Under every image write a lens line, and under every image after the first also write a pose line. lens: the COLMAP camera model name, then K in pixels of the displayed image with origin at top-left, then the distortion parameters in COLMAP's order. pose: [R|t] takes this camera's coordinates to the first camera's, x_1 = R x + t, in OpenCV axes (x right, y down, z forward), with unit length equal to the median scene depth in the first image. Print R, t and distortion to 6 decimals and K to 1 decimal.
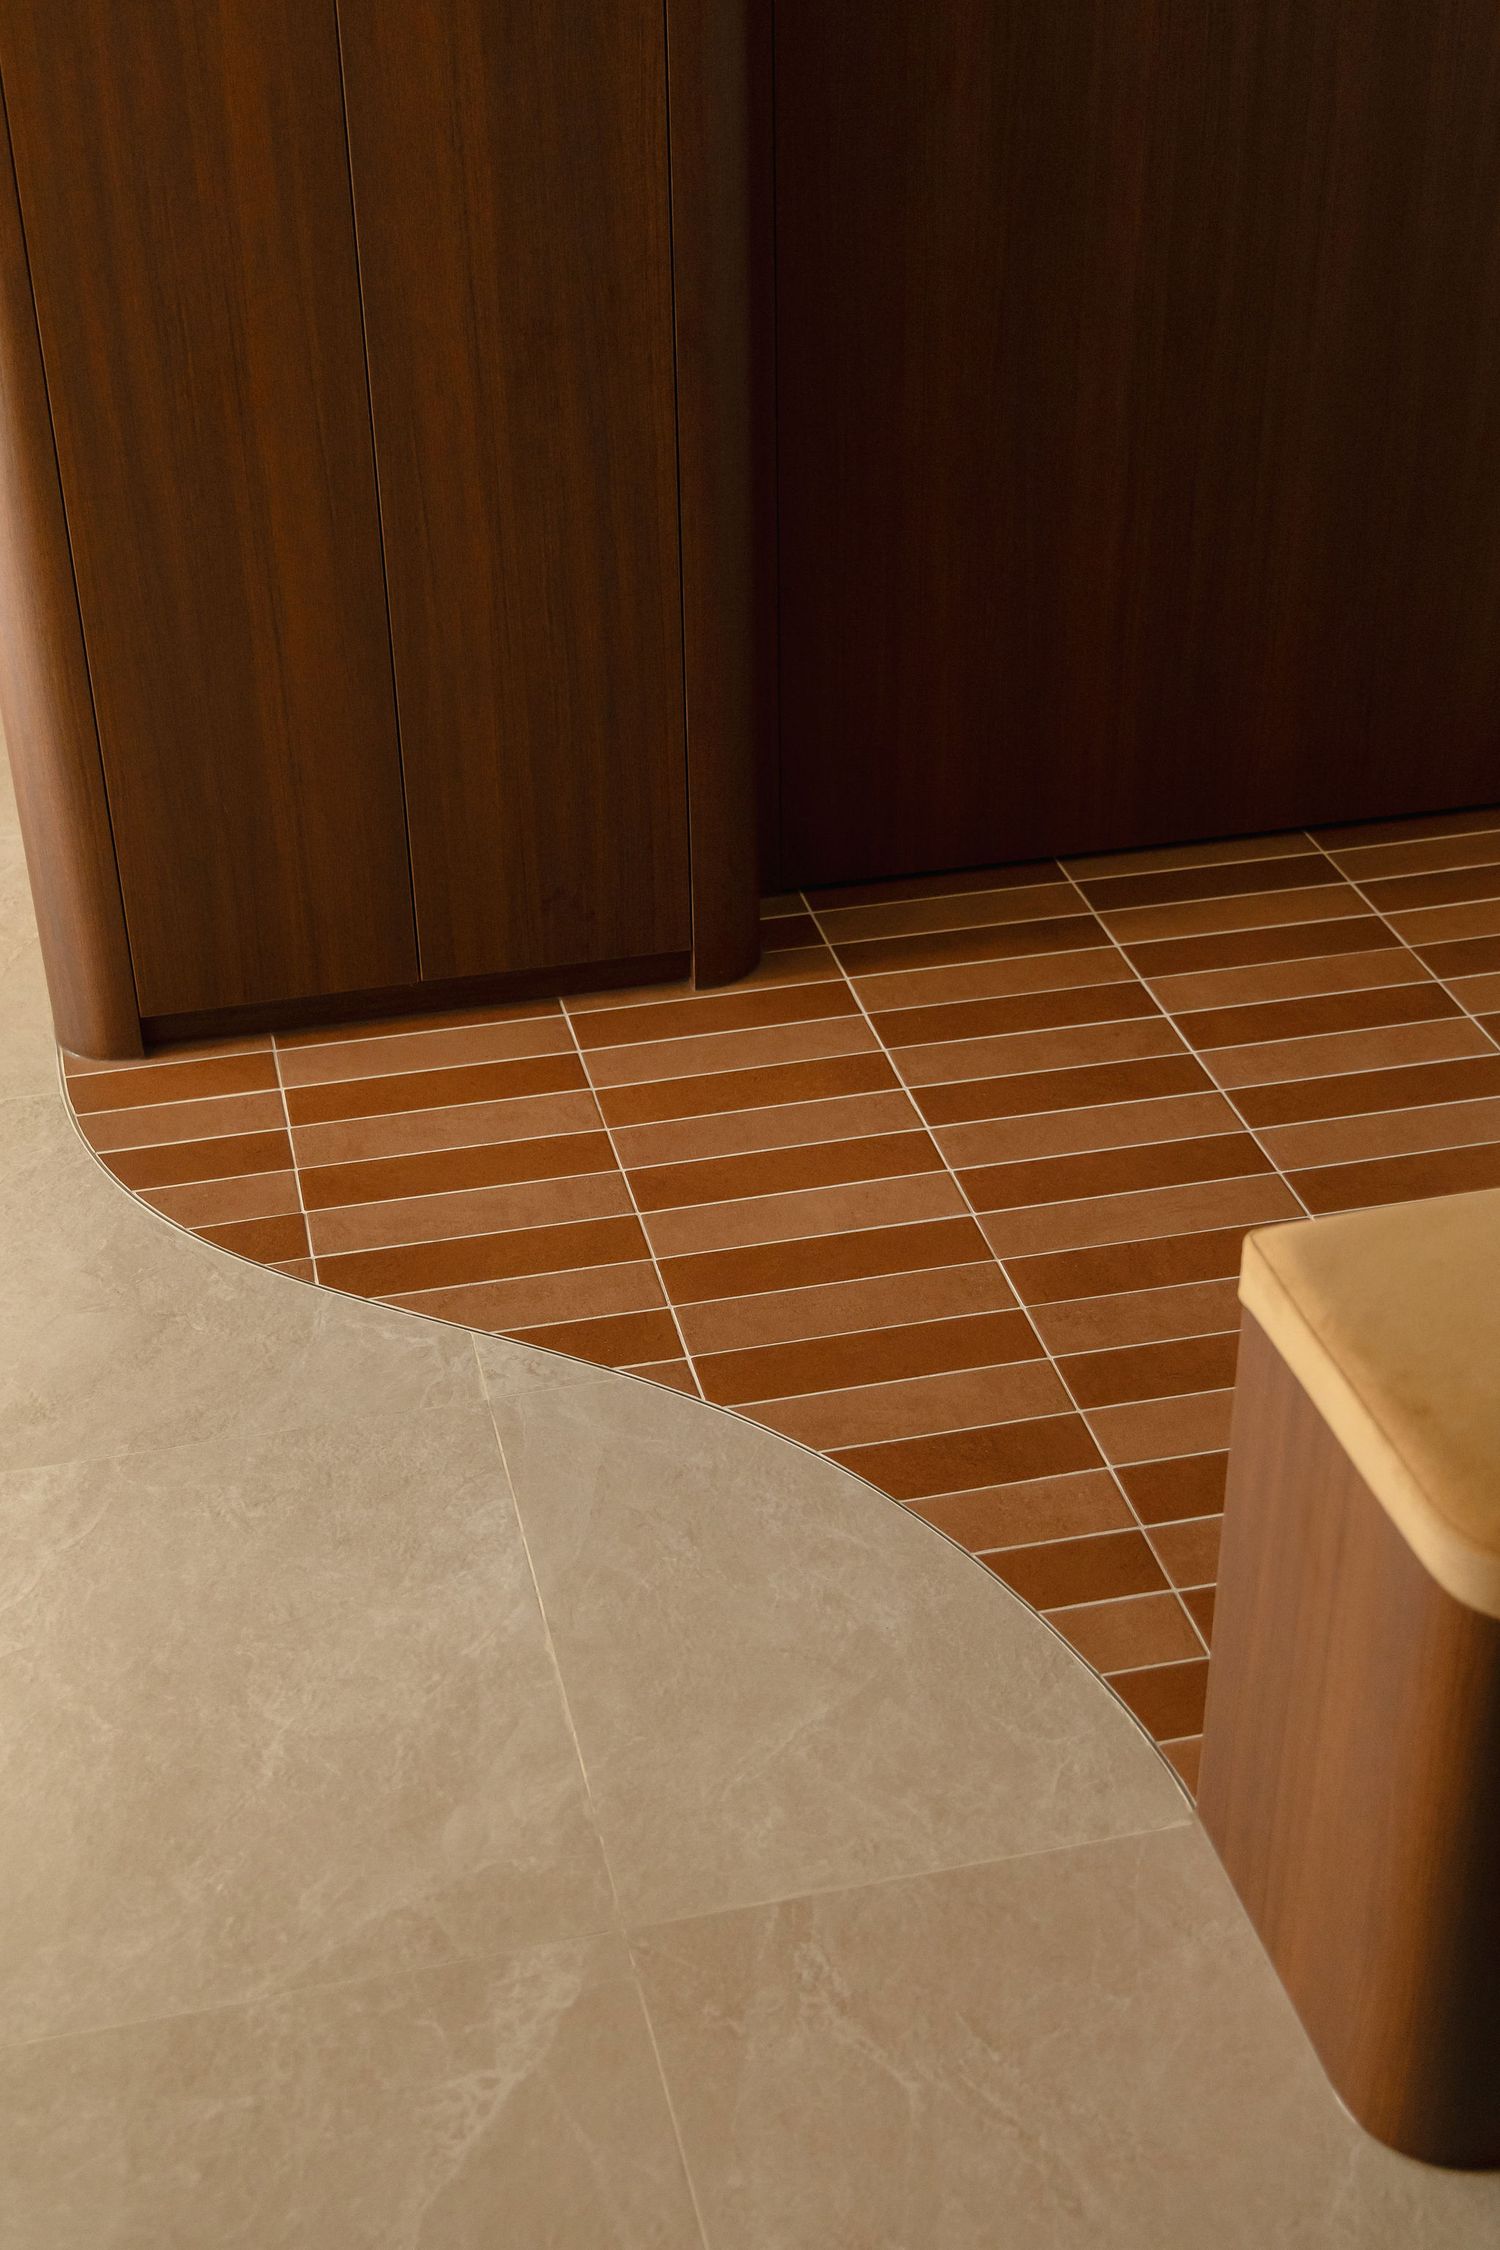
lens RADIAL K [[2876.9, 0, 745.3], [0, 2876.9, 1114.1], [0, 0, 1]] dist [-0.015294, 0.000000]
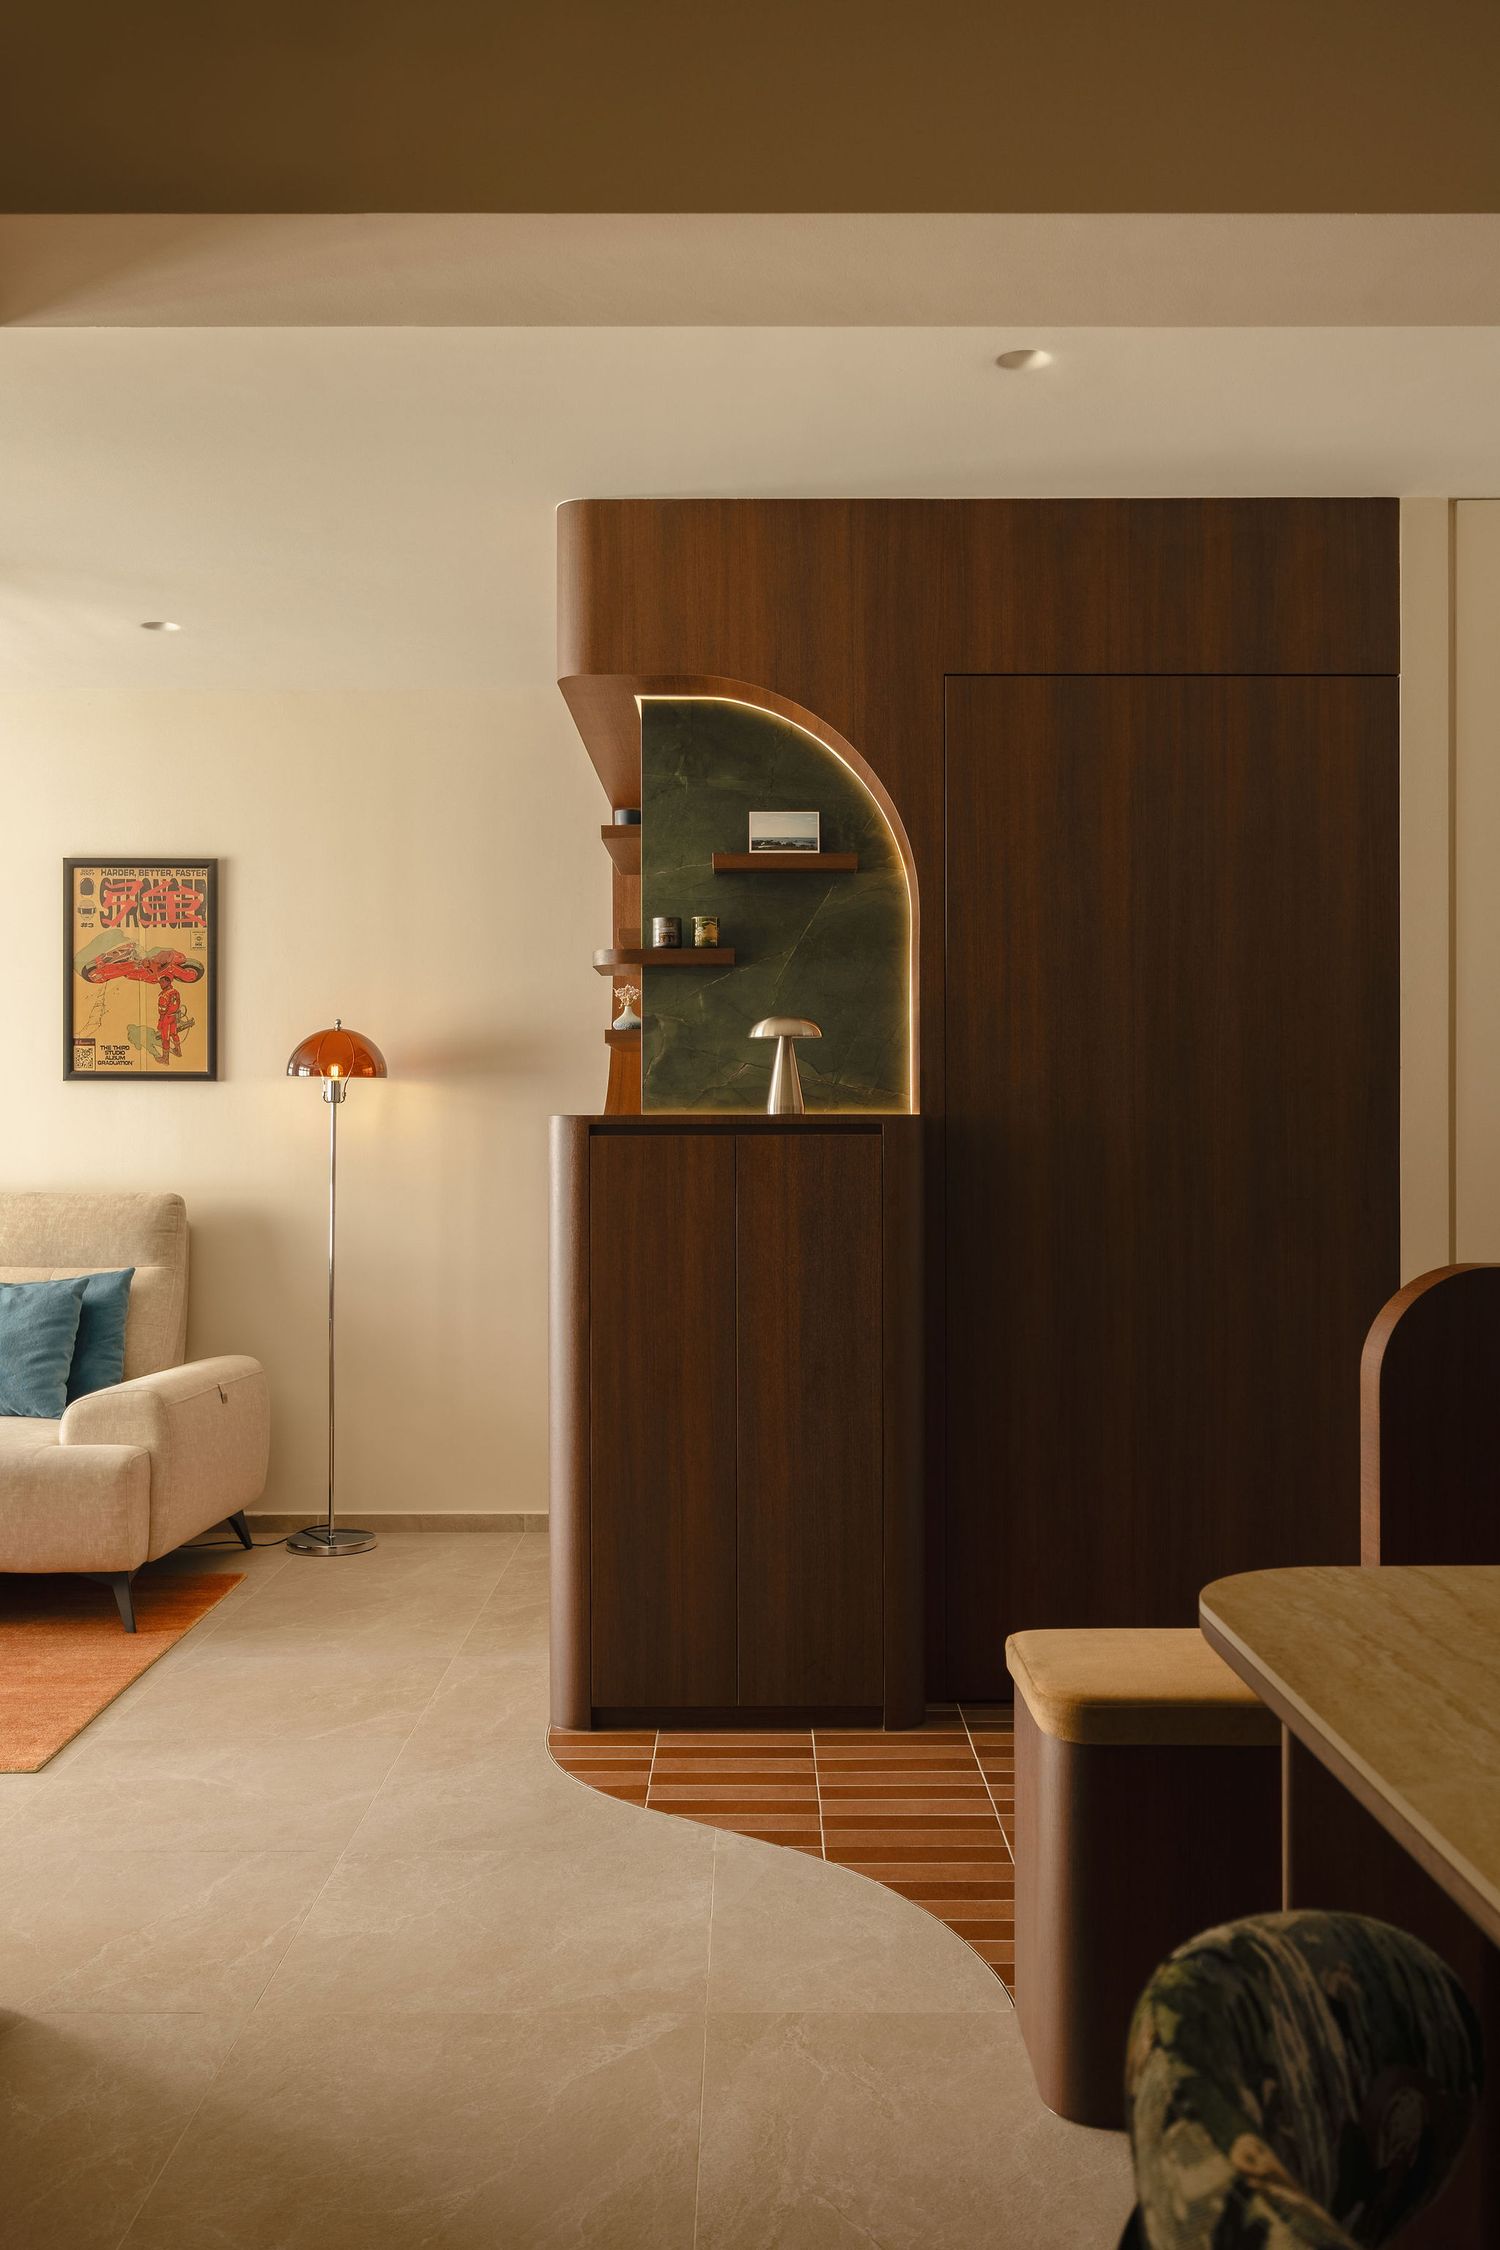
lens RADIAL K [[2031.1, 0, 750.8], [0, 2031.1, 1125.3], [0, 0, 1]] dist [-0.000243, -0.003598]
pose [[0.973456, 0.008284, -0.228724, 0.239899], [-0.127377, 0.849887, -0.511339, 0.377865], [0.190153, 0.526901, 0.828382, -0.375052]]
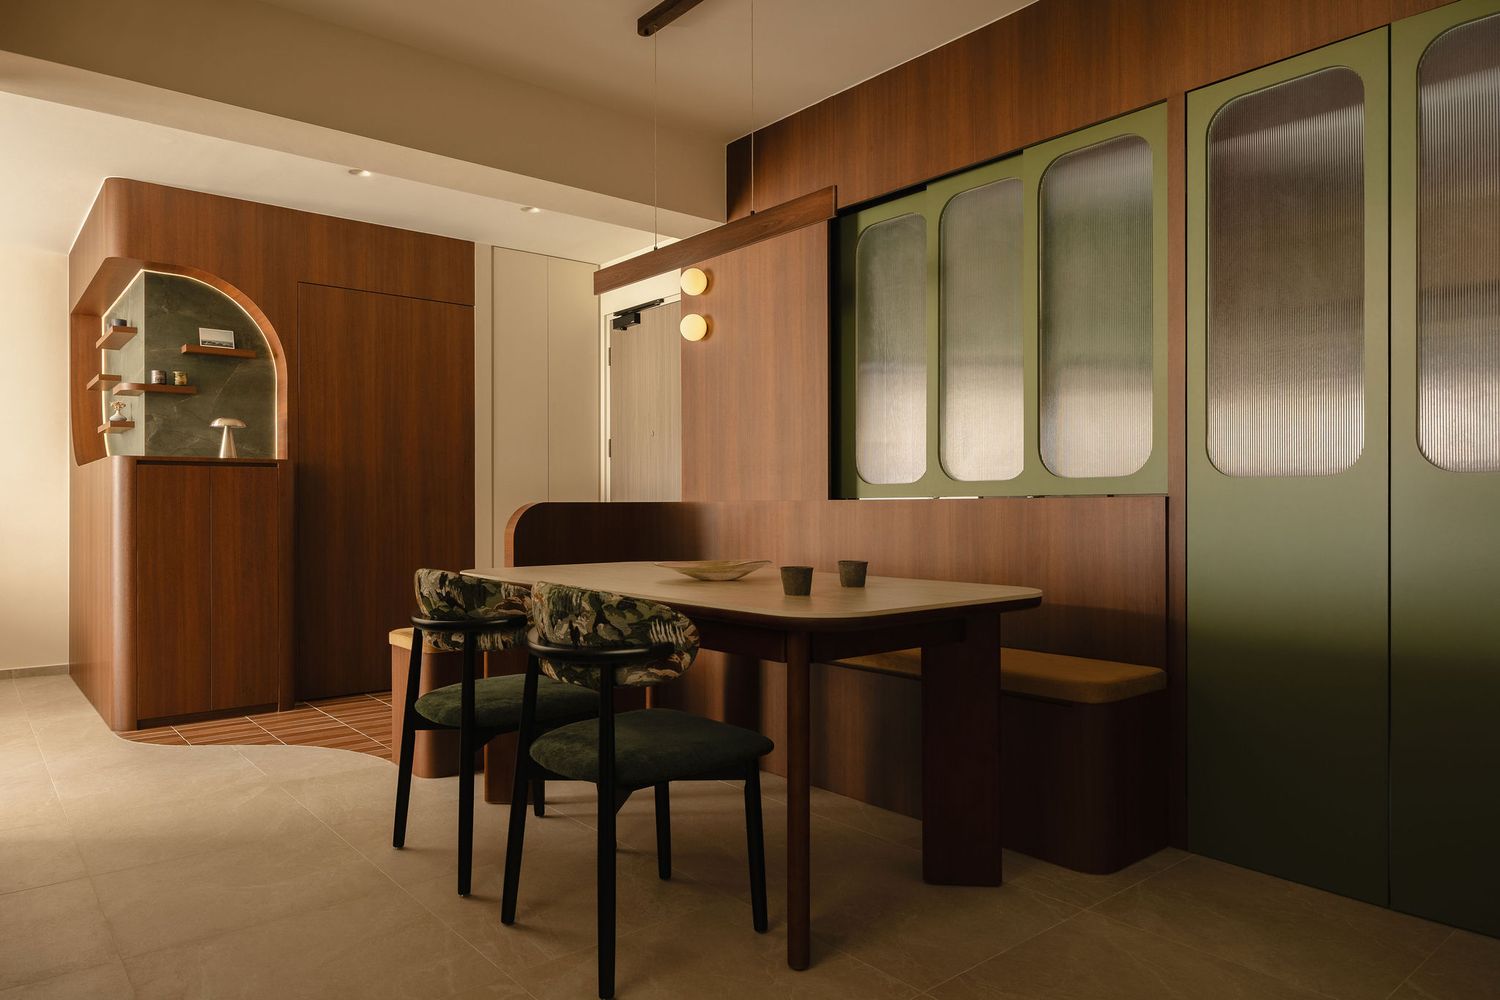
lens RADIAL K [[965.8, 0, 764.4], [0, 965.8, 486.3], [0, 0, 1]] dist [-0.007227, 0.000580]
pose [[0.886499, 0.016822, 0.462424, -0.059282], [0.237526, 0.841090, -0.485951, 0.710882], [-0.397116, 0.540633, 0.741630, -0.757681]]
